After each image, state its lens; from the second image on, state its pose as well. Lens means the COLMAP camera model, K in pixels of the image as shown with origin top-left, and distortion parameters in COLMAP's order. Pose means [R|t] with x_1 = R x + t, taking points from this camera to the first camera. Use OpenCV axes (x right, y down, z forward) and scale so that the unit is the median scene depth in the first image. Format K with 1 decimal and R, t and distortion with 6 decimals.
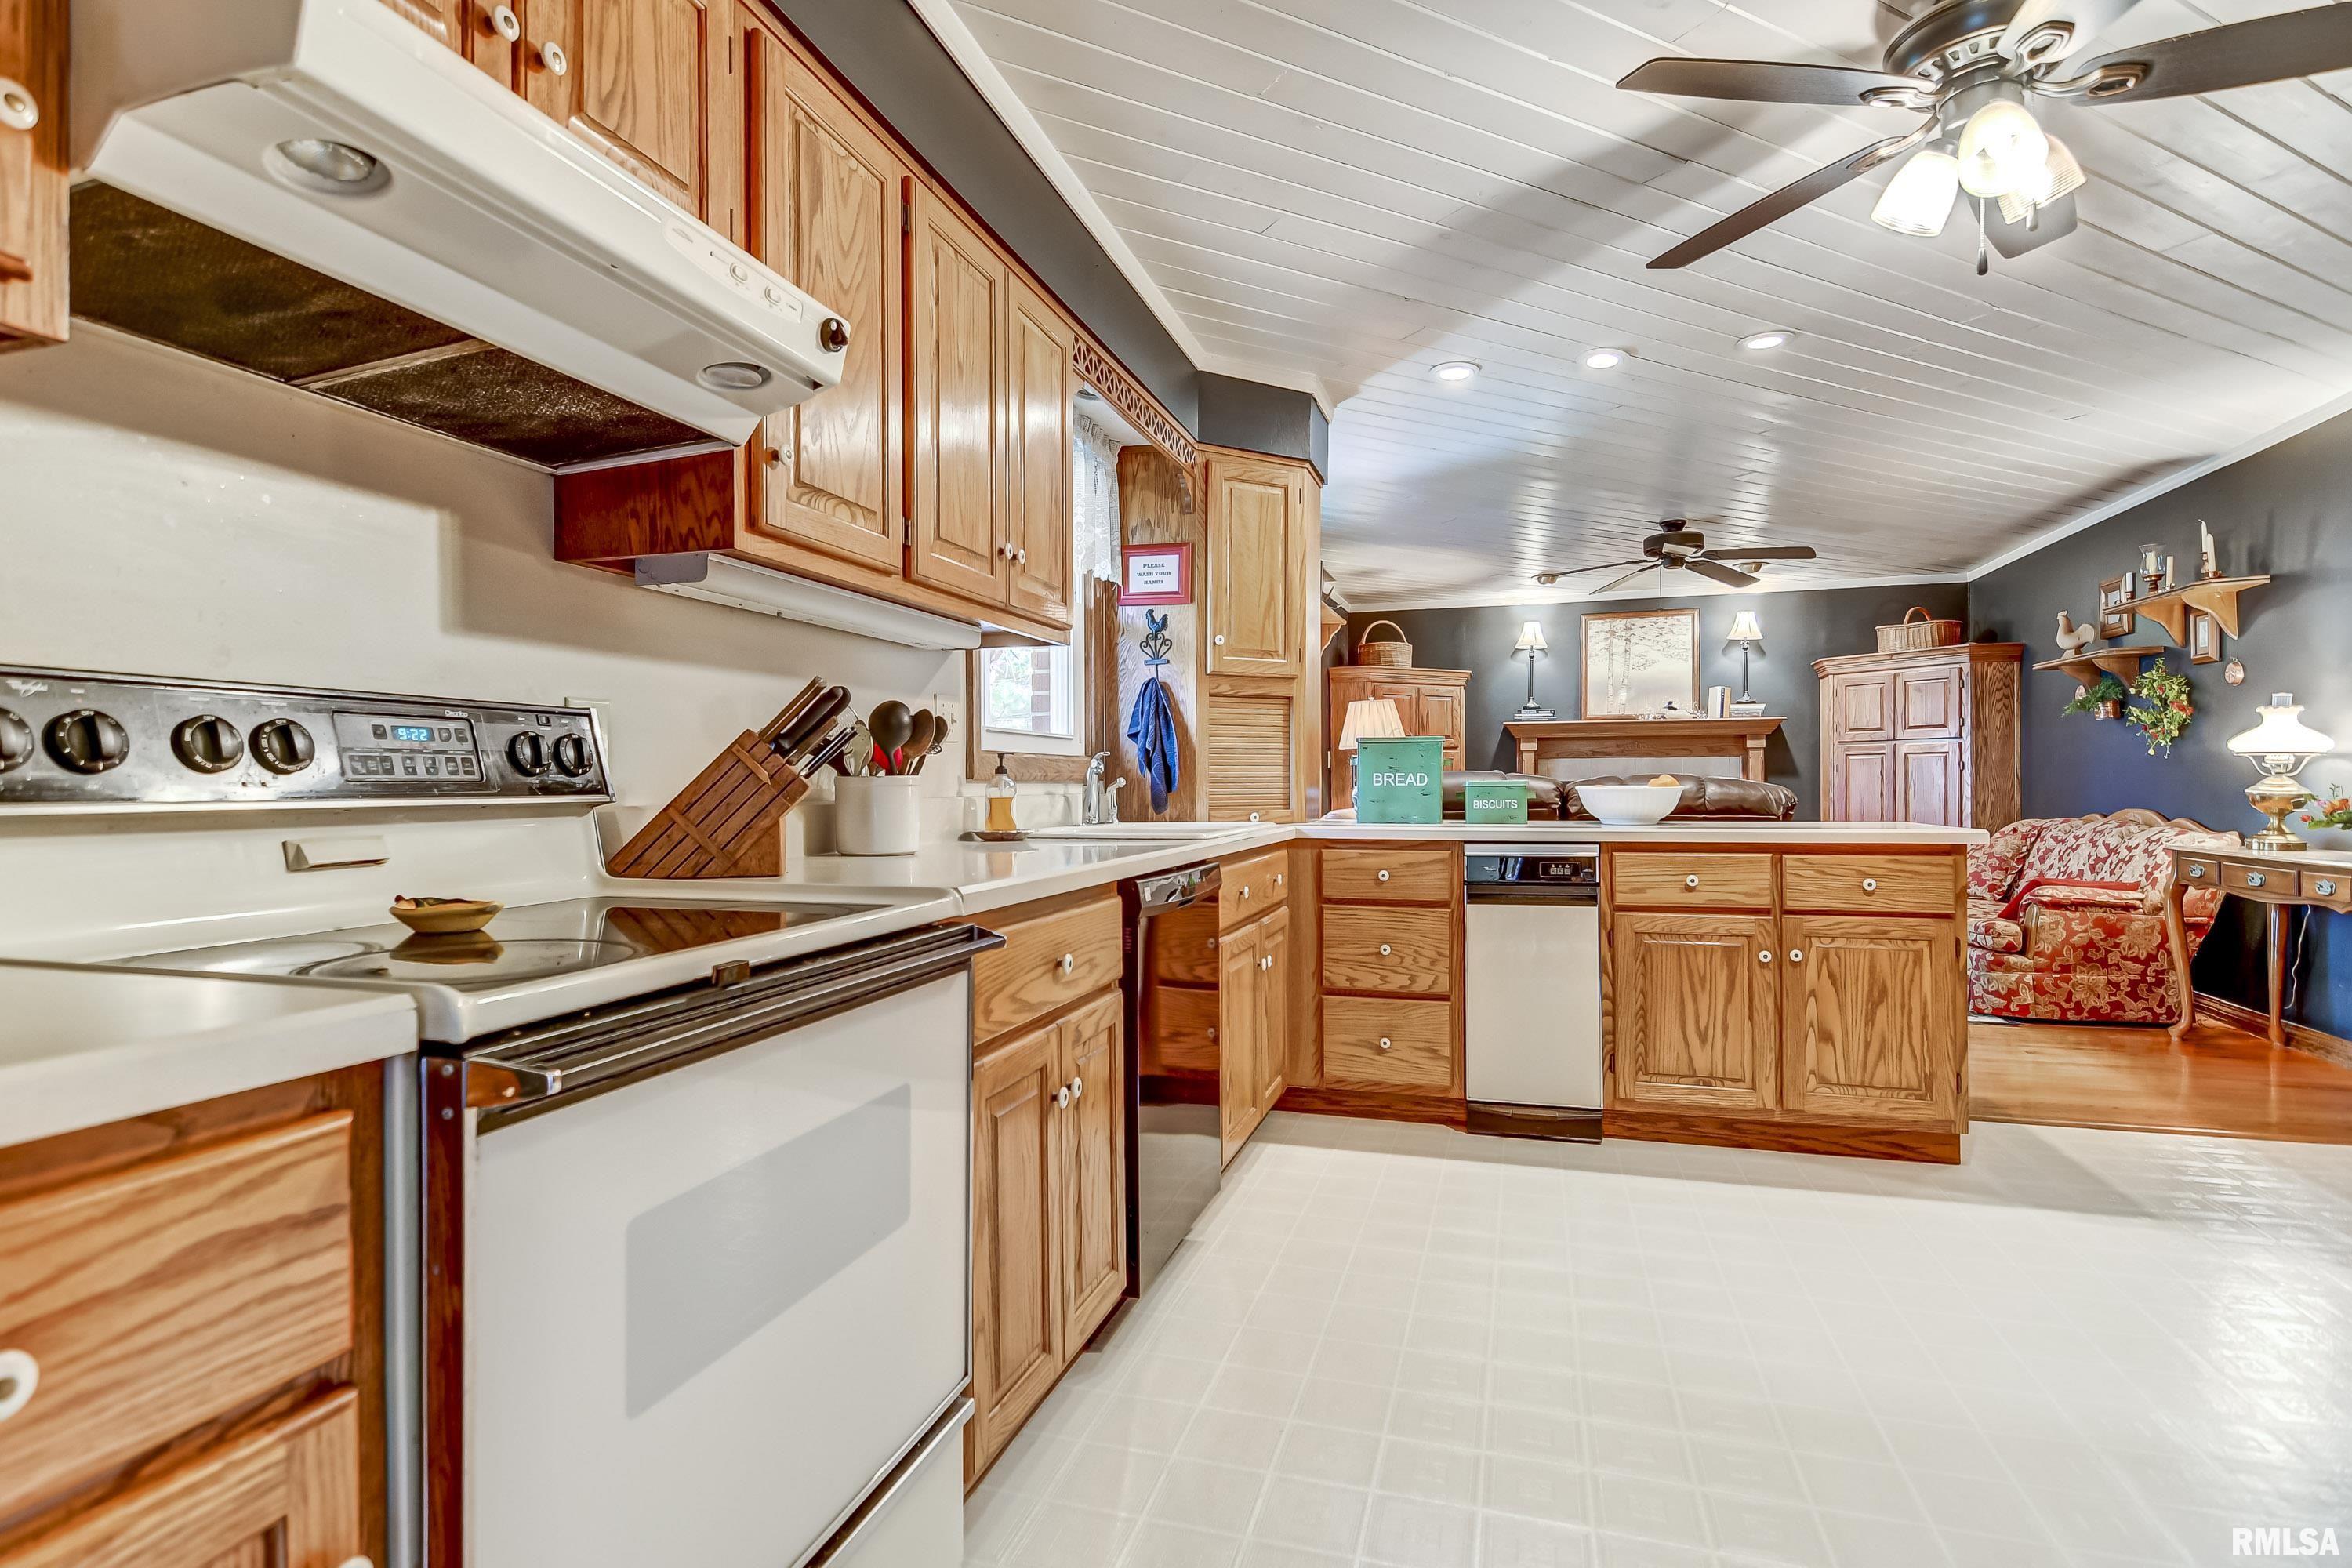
lens RADIAL K [[1186.6, 0, 1145.3], [0, 1186.6, 787.2], [0, 0, 1]] dist [0.004612, -0.008488]
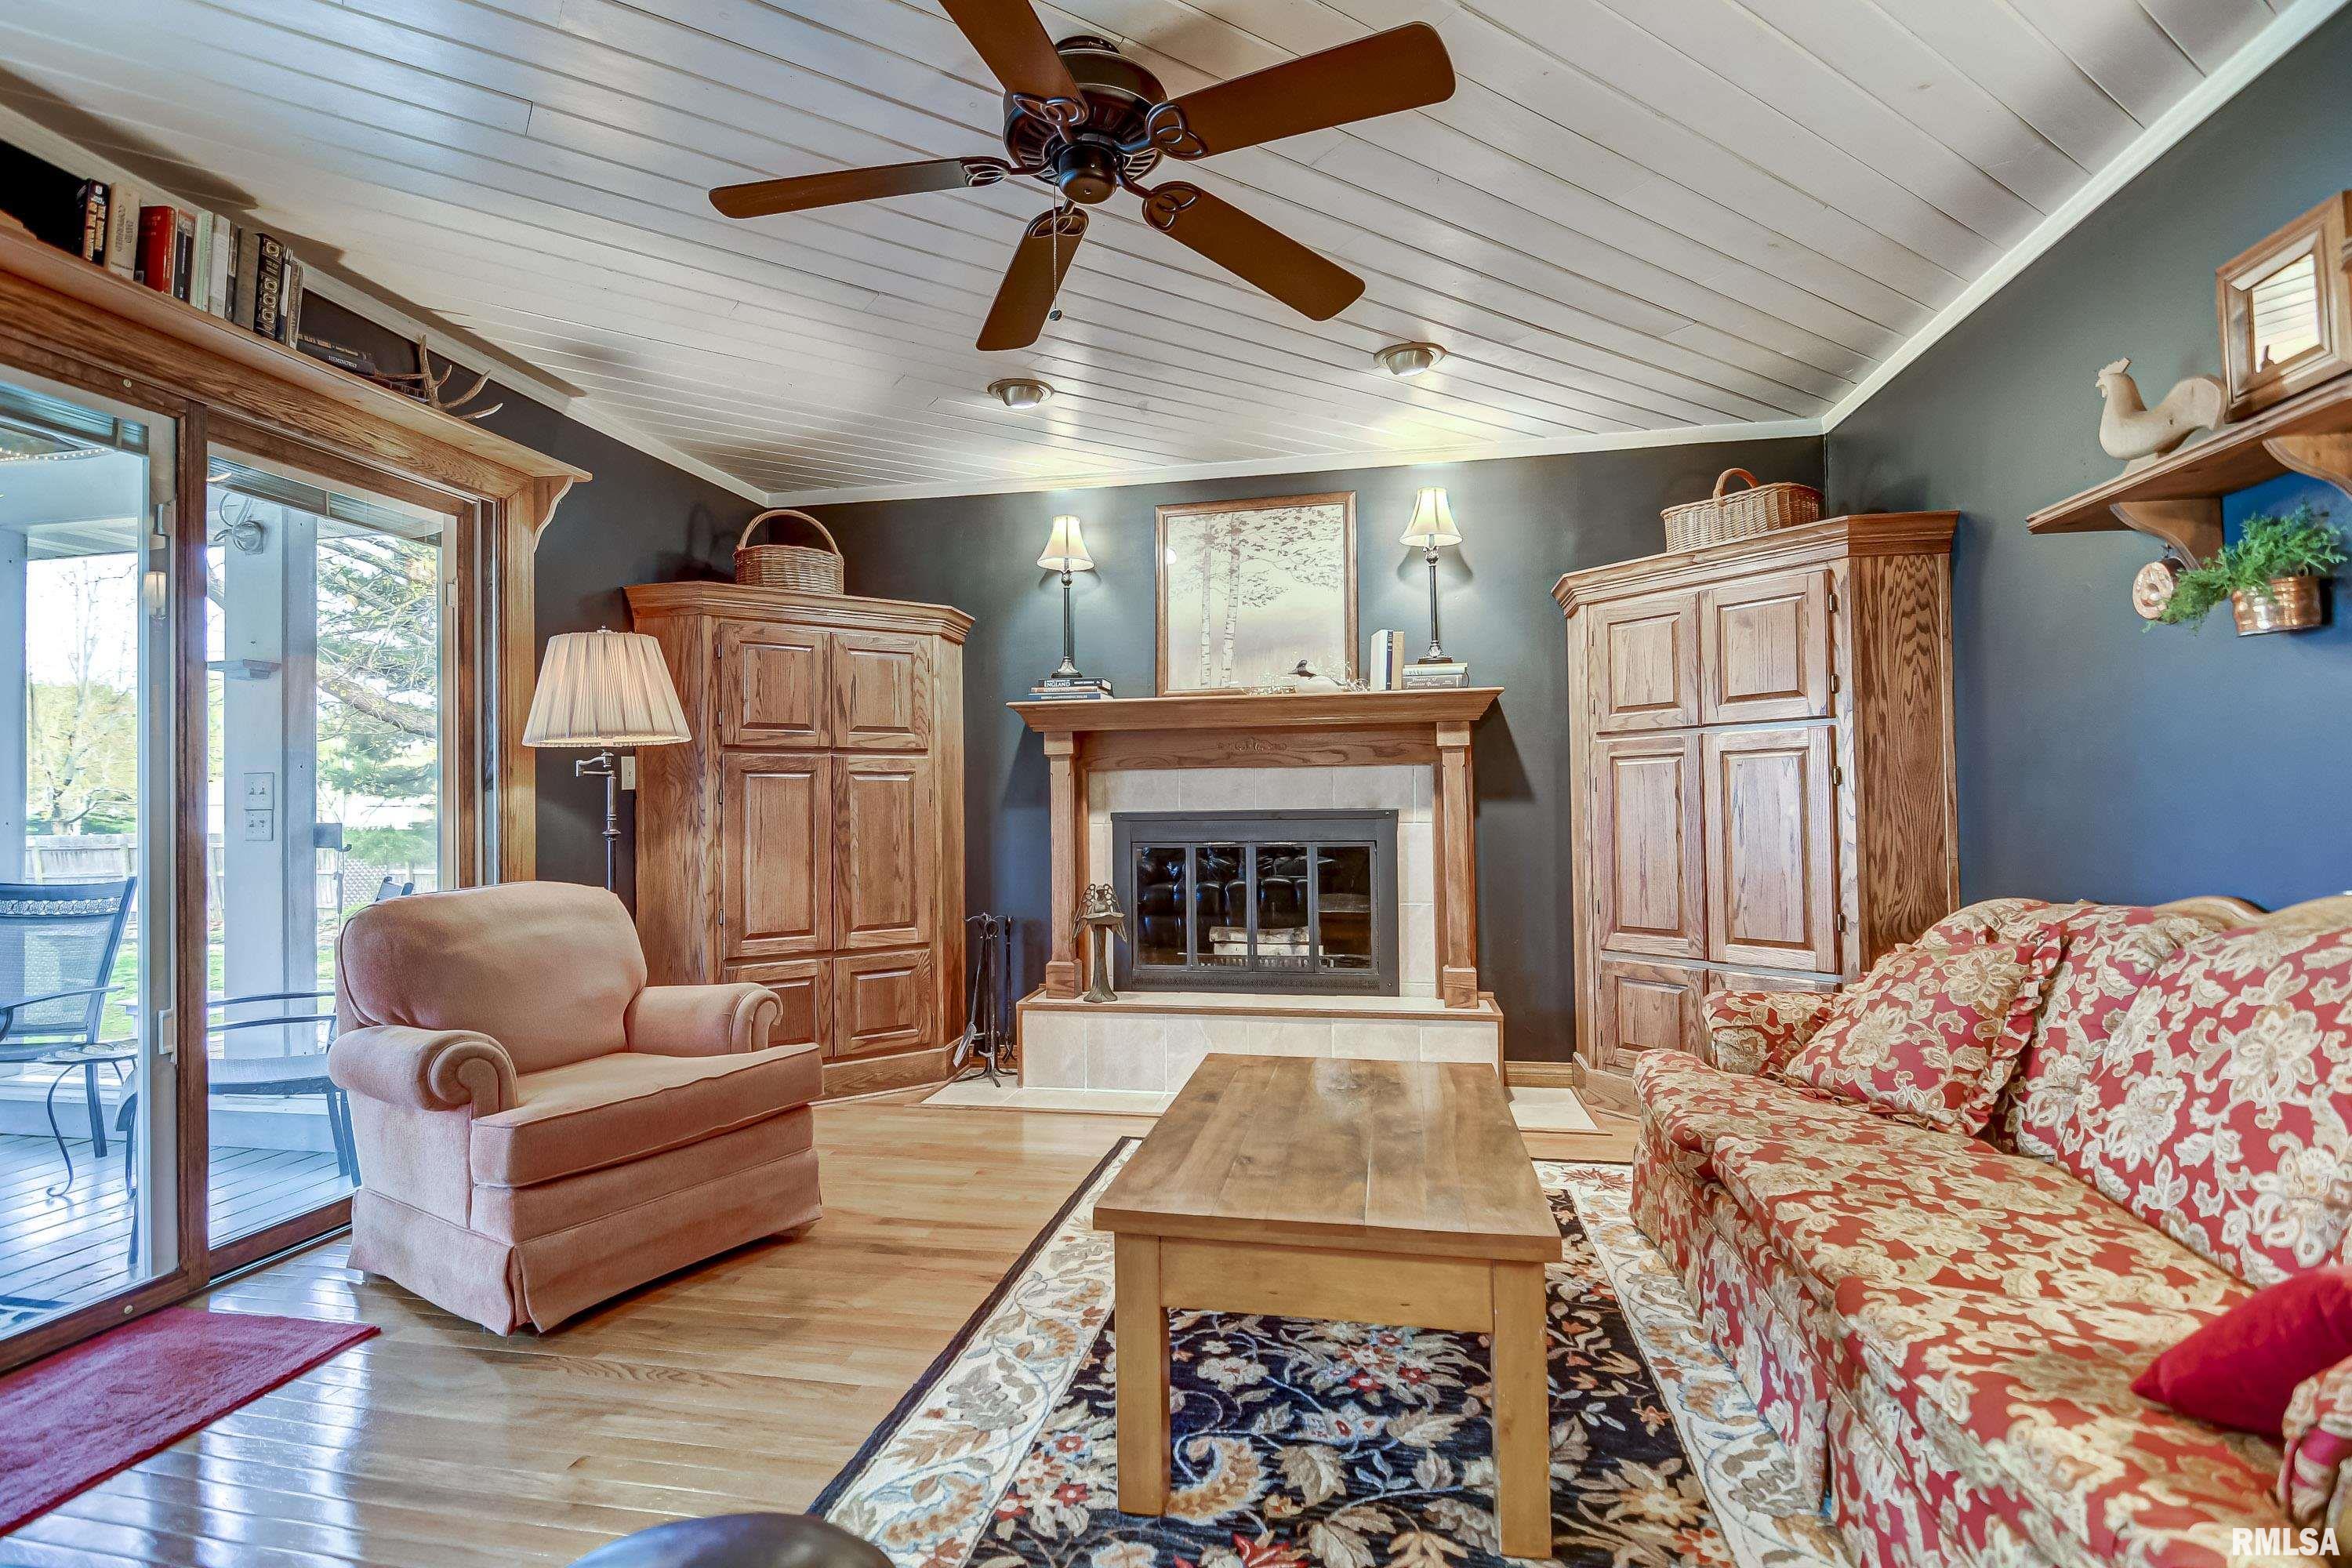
lens RADIAL K [[1119.0, 0, 1158.1], [0, 1119.0, 785.3], [0, 0, 1]] dist [0.008092, -0.009058]
pose [[0.993376, -0.005242, 0.114791, 0.672081], [0.008042, 0.999681, -0.023942, -0.010669], [-0.114629, 0.024707, 0.993101, 1.072118]]
